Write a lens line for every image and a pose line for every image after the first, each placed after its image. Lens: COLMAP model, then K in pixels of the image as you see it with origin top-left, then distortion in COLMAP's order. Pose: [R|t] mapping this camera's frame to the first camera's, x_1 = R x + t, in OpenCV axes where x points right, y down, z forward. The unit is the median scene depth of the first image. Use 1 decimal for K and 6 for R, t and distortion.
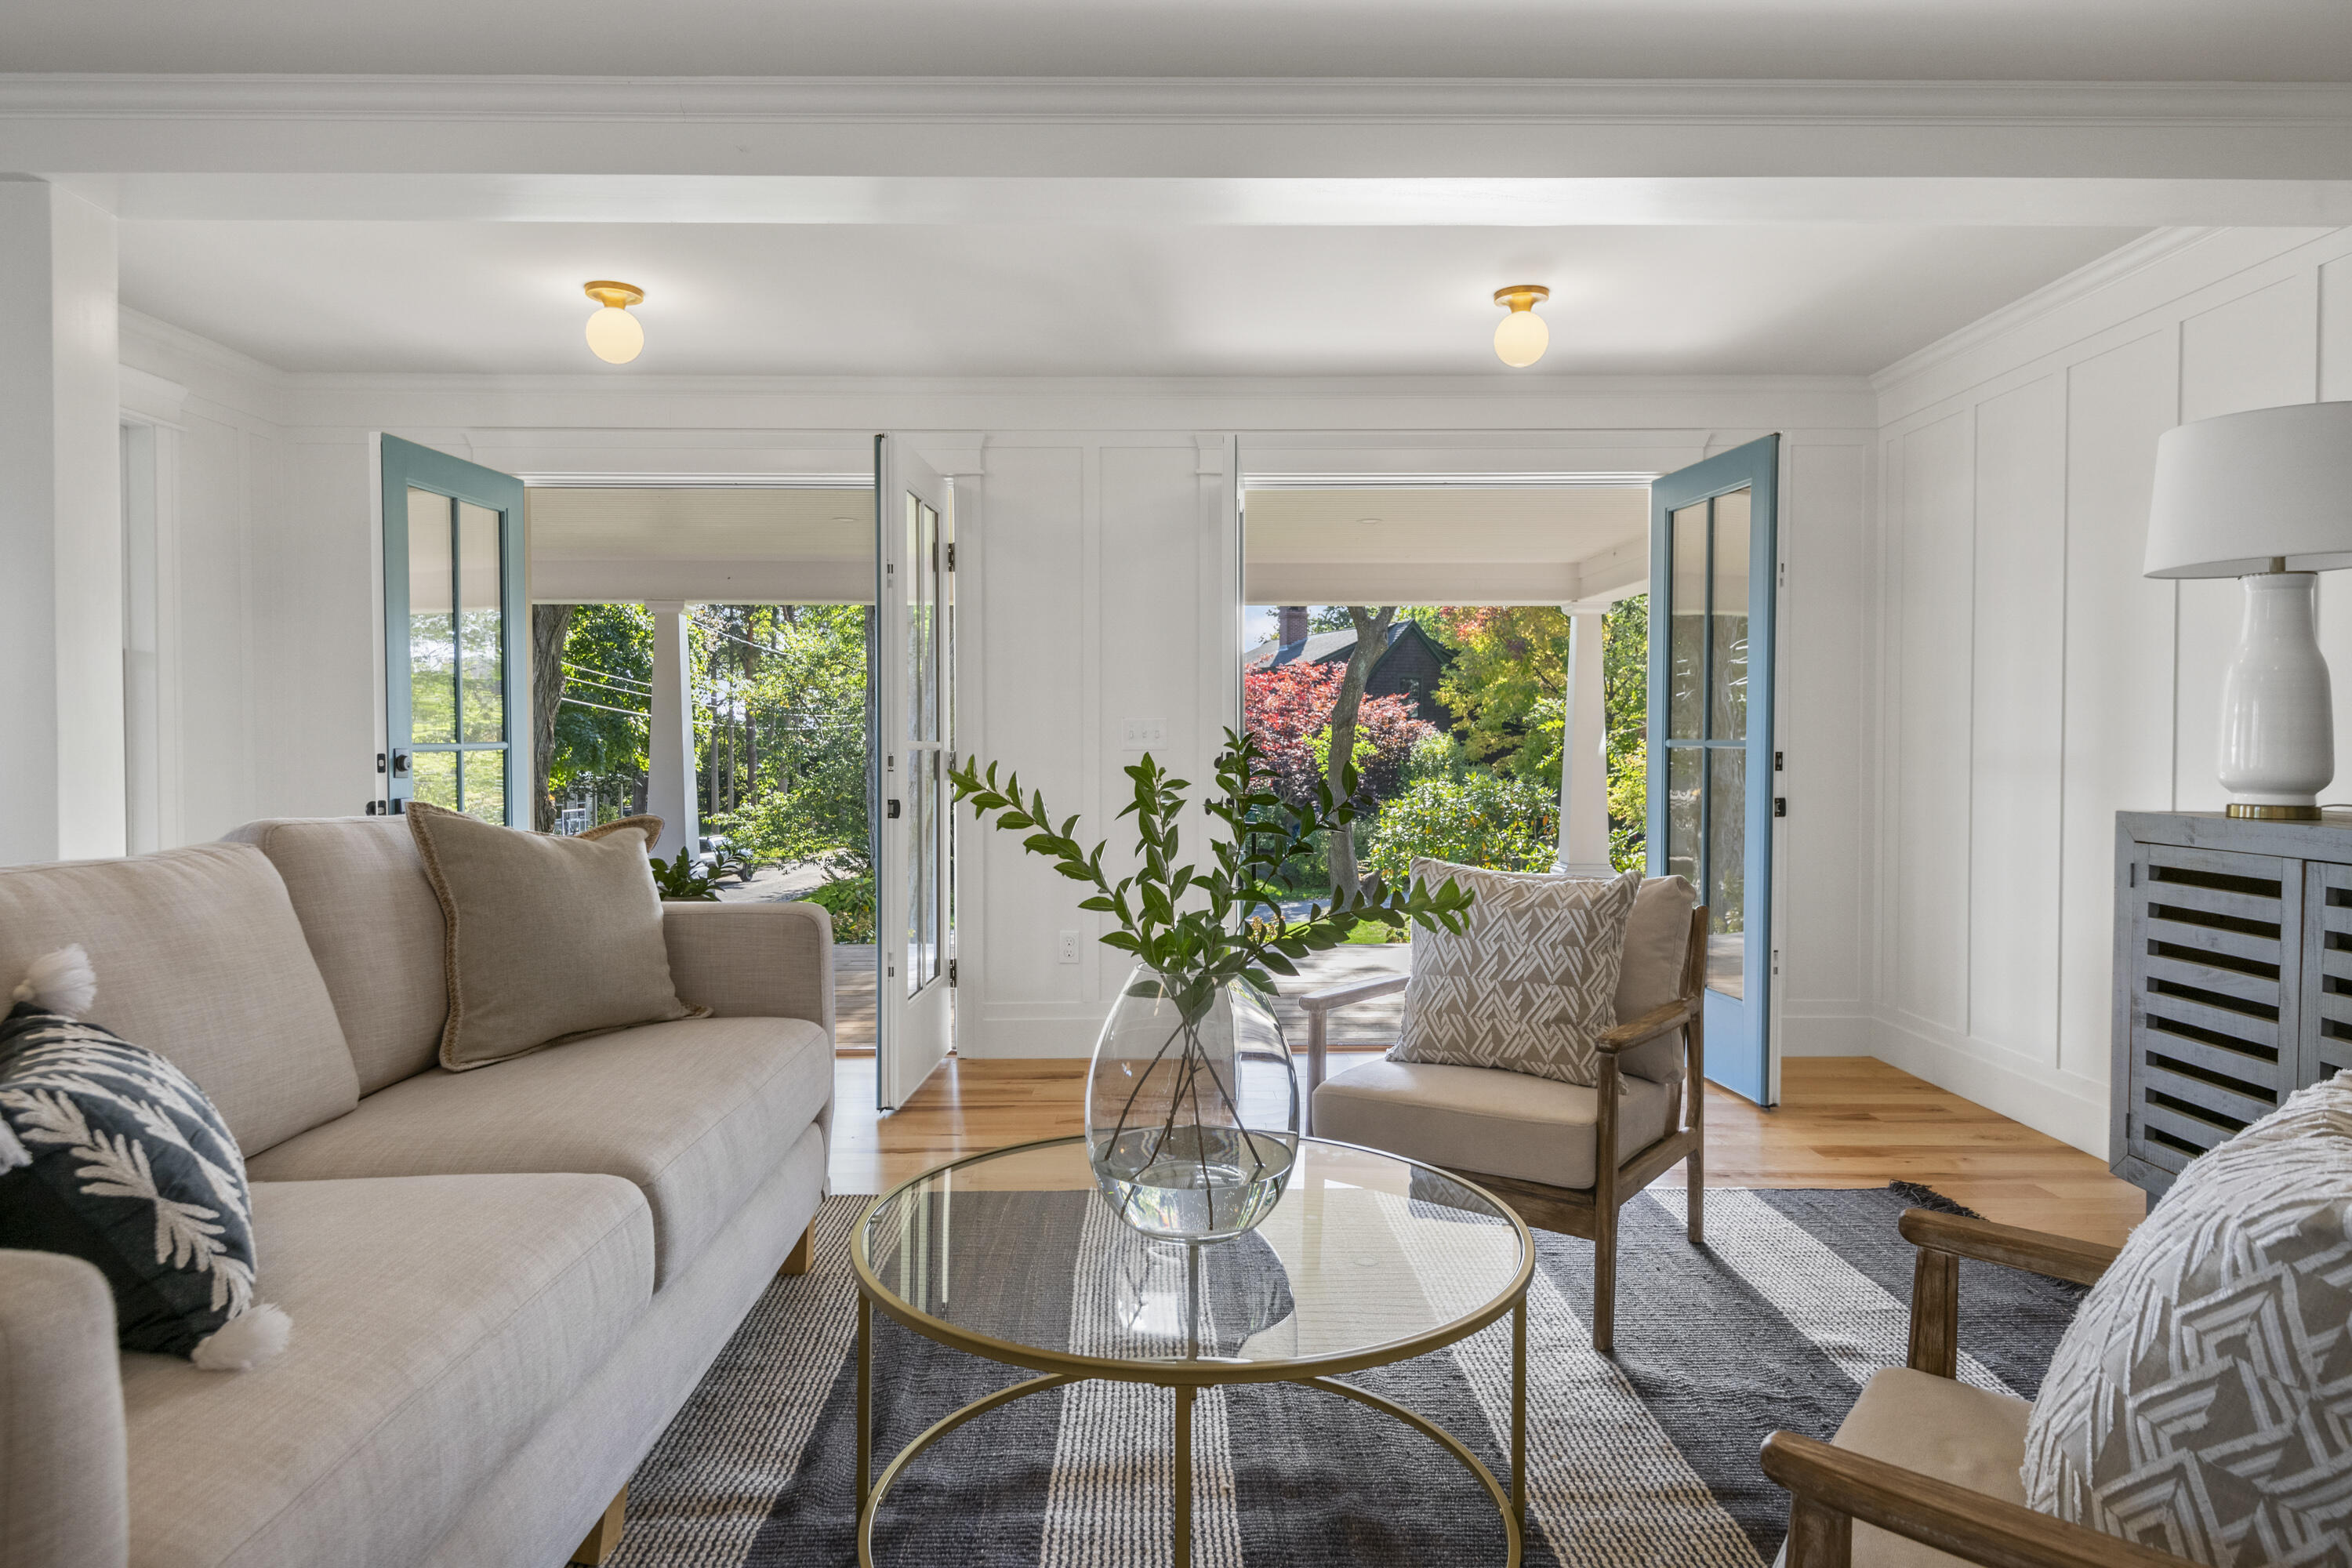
lens RADIAL K [[1363.6, 0, 1176.0], [0, 1363.6, 784.0], [0, 0, 1]] dist [-0.000864, -0.000392]
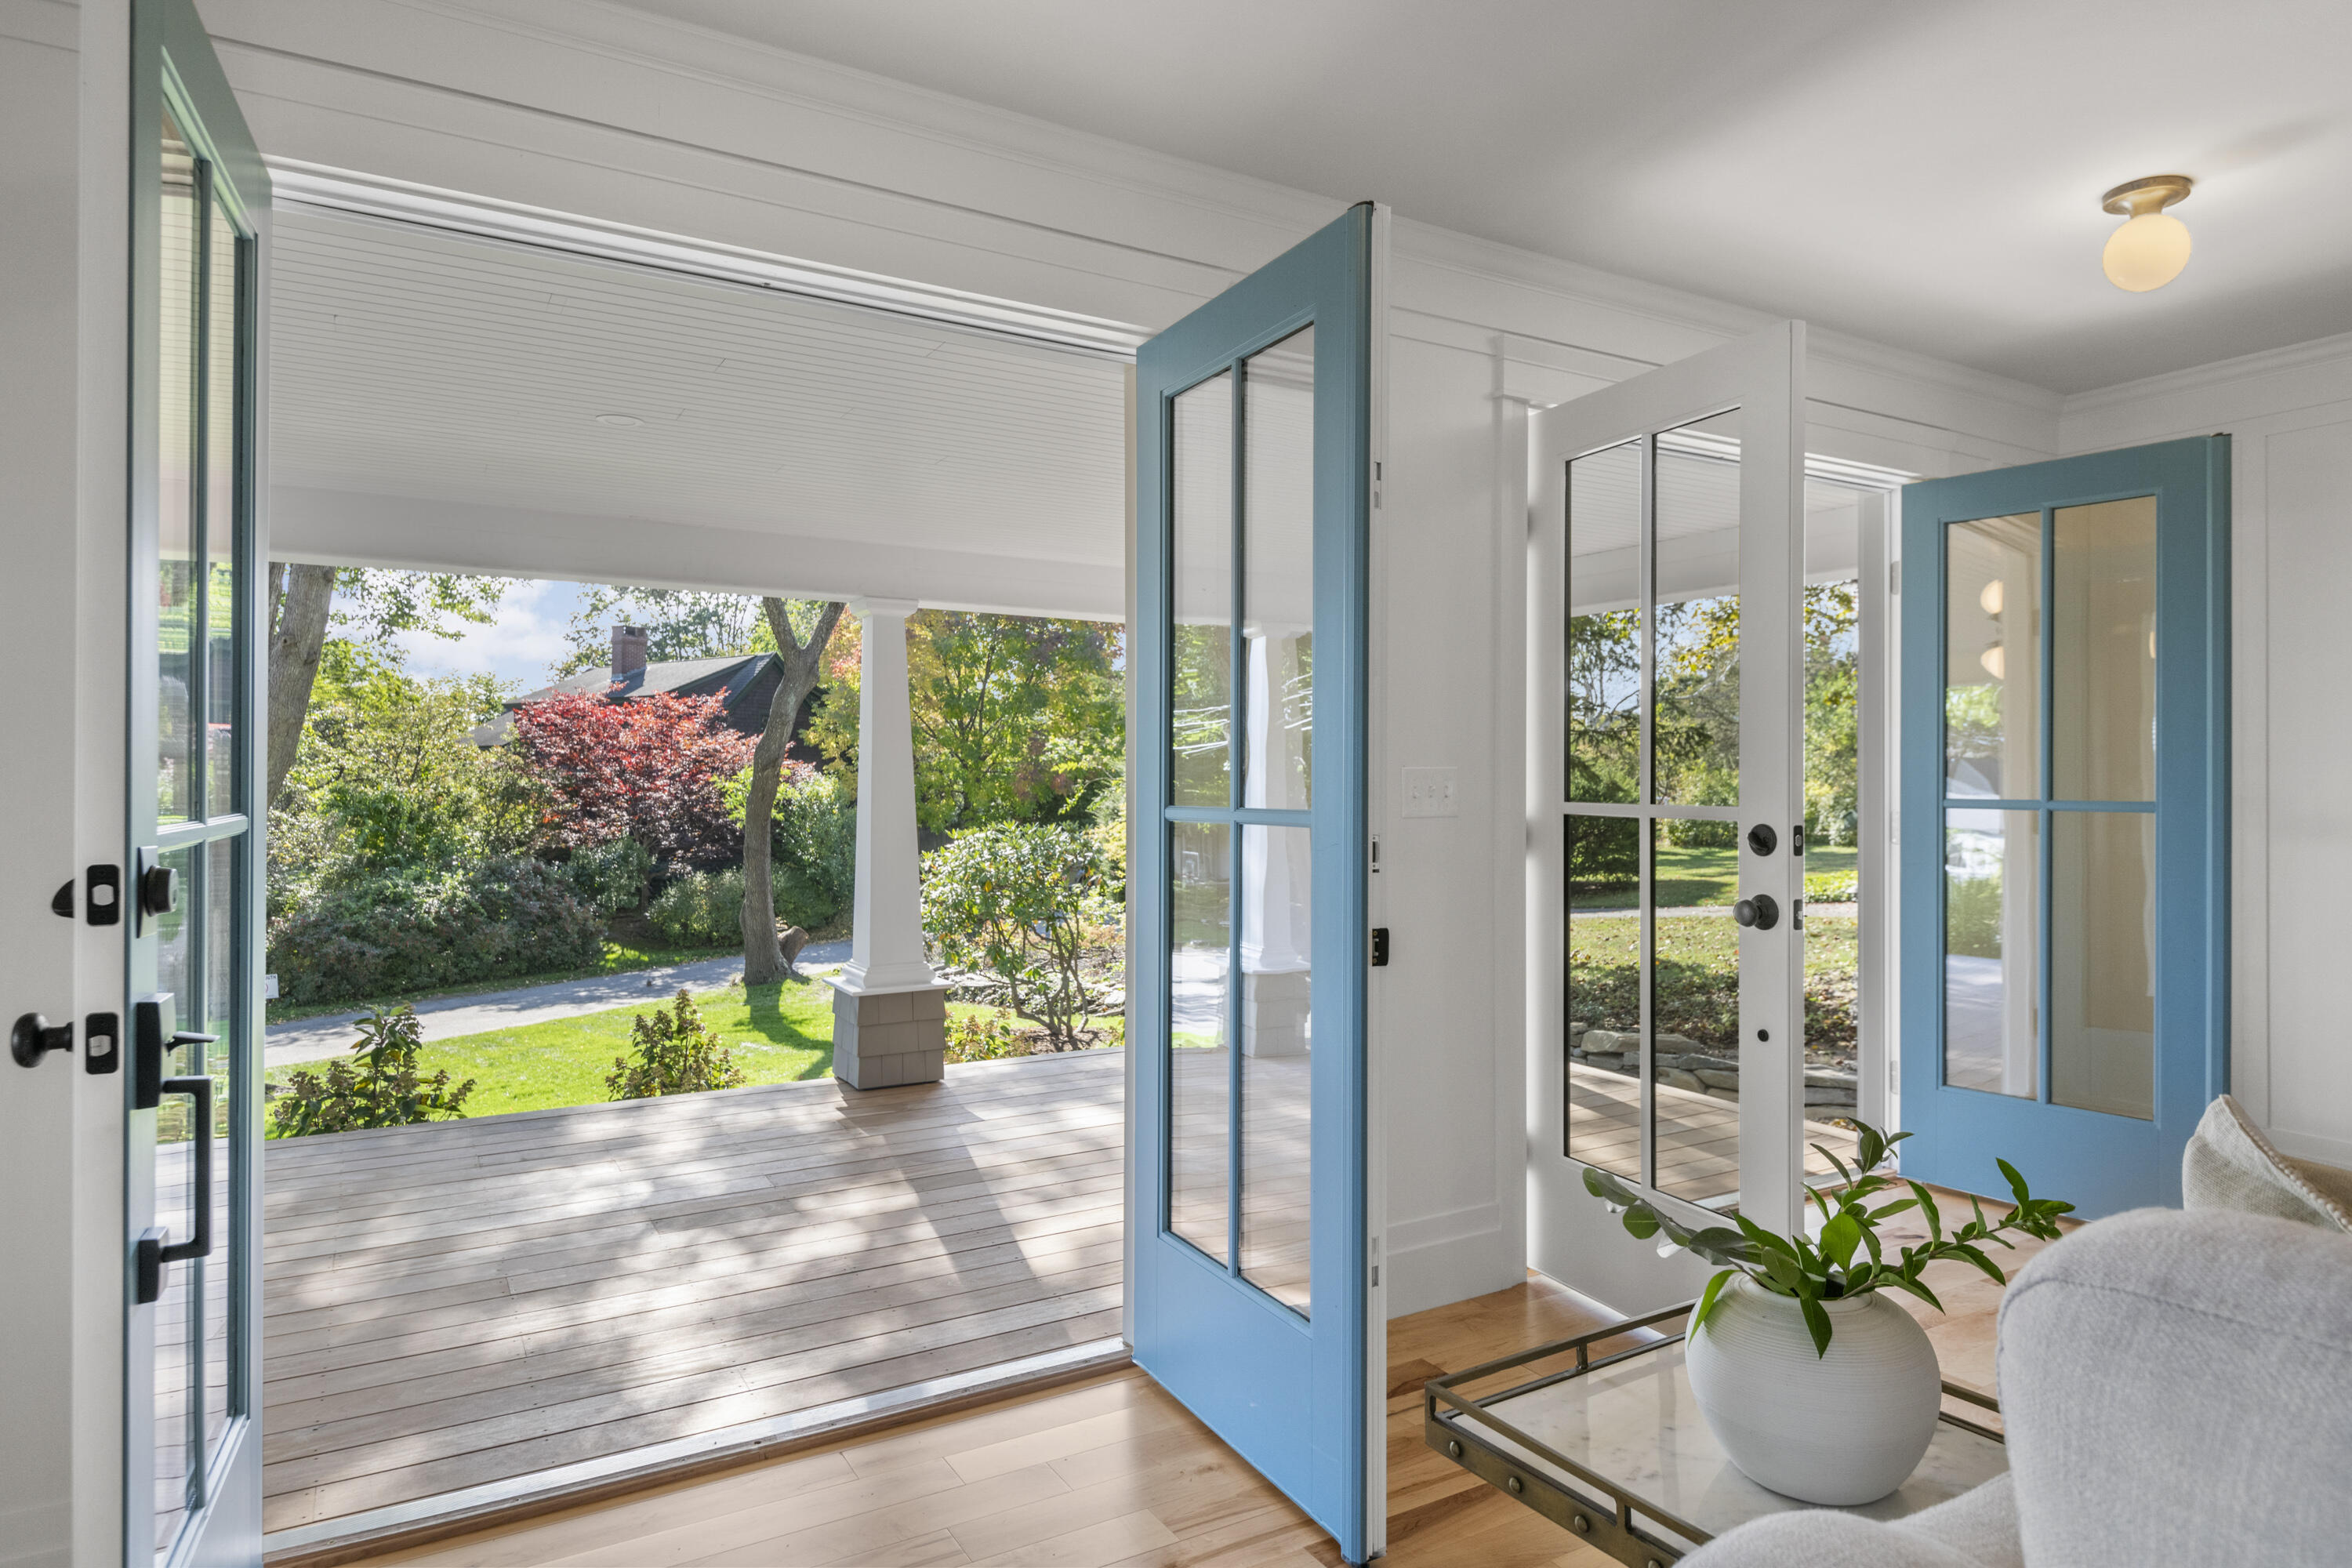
lens RADIAL K [[1363.6, 0, 1176.0], [0, 1363.6, 784.0], [0, 0, 1]] dist [-0.000864, -0.000392]
pose [[0.867249, 0.003223, 0.497865, -0.084449], [0.011638, 0.999575, -0.026742, -0.004751], [-0.497739, 0.028986, 0.866842, 0.097445]]
